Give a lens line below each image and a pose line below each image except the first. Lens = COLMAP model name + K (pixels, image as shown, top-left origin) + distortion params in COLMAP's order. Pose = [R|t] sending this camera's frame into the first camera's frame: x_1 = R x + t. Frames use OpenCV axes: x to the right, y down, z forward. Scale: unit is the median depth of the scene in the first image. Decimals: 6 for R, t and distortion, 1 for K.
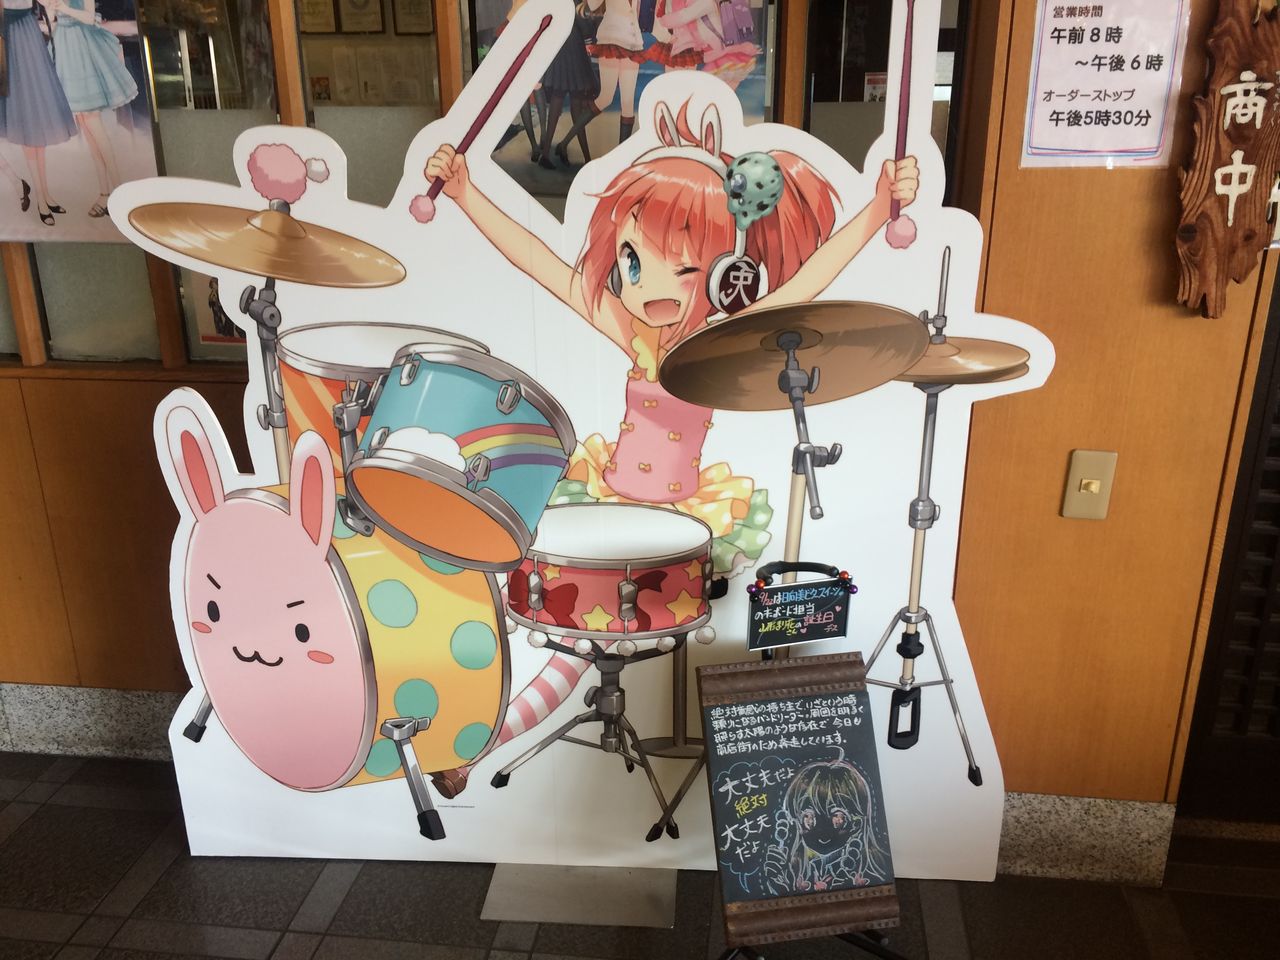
lens RADIAL K [[1073.3, 0, 640.0], [0, 1073.3, 480.0], [0, 0, 1]] dist [0.064432, -0.011100]
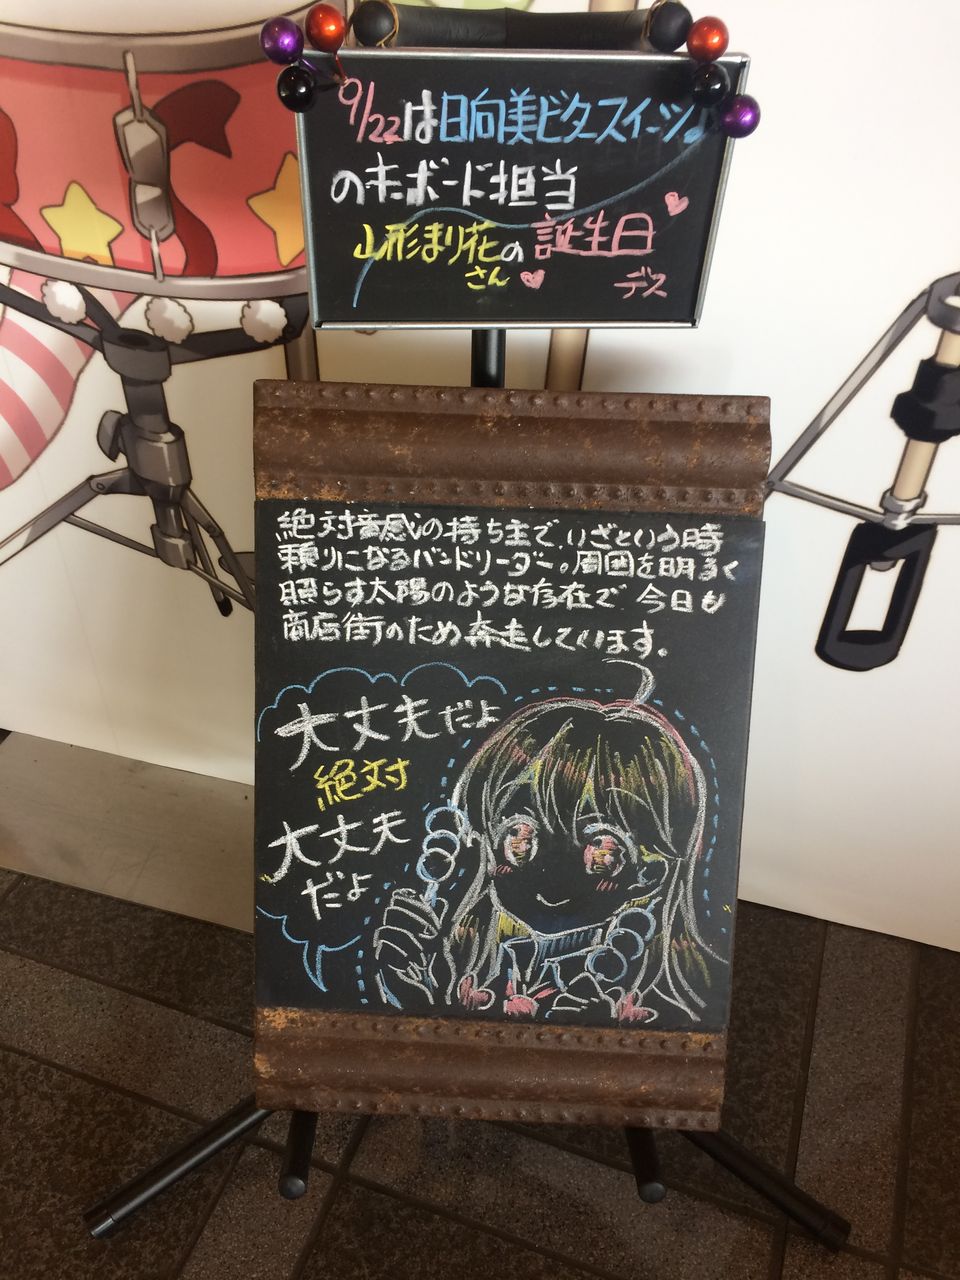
lens RADIAL K [[1356.7, 0, 379.5], [0, 1356.7, 667.2], [0, 0, 1]] dist [0.066019, -0.030130]
pose [[0.980014, 0.154282, -0.125578, 0.158784], [-0.101329, 0.930393, 0.352279, 0.104906], [0.171187, -0.332514, 0.927432, 0.591294]]
